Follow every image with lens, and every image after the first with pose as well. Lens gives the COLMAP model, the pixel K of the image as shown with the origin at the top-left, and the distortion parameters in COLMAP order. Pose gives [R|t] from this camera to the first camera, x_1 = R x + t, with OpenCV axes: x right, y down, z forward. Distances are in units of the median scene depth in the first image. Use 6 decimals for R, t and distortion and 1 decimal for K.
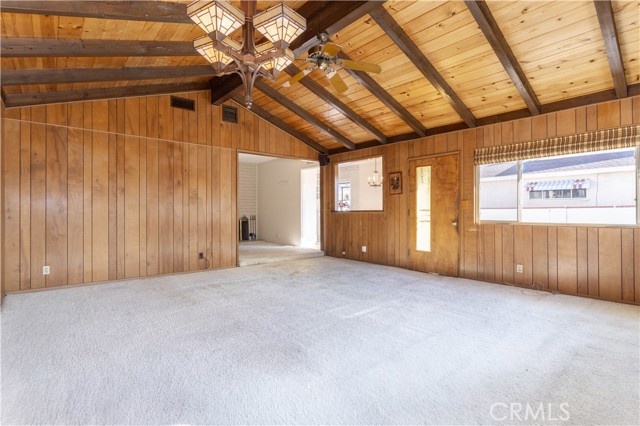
lens RADIAL K [[314.7, 0, 318.6], [0, 314.7, 210.5], [0, 0, 1]] dist [-0.000453, 0.000235]
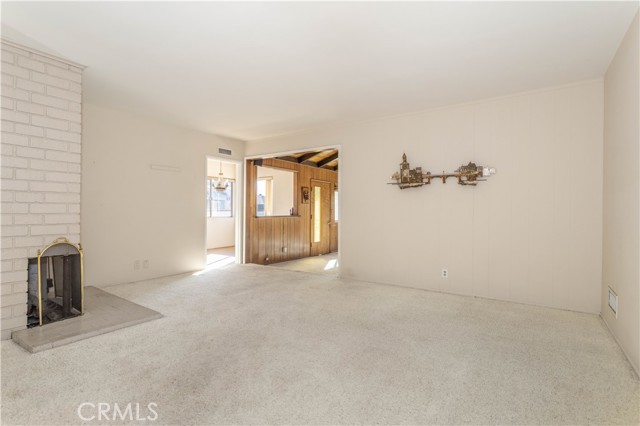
lens RADIAL K [[314.7, 0, 318.6], [0, 314.7, 210.5], [0, 0, 1]] dist [-0.000453, 0.000235]
pose [[-0.263548, 0.004747, 0.964635, -1.123777], [-0.006831, 0.999954, -0.006787, -0.013687], [-0.964622, -0.008378, -0.263504, 1.366159]]
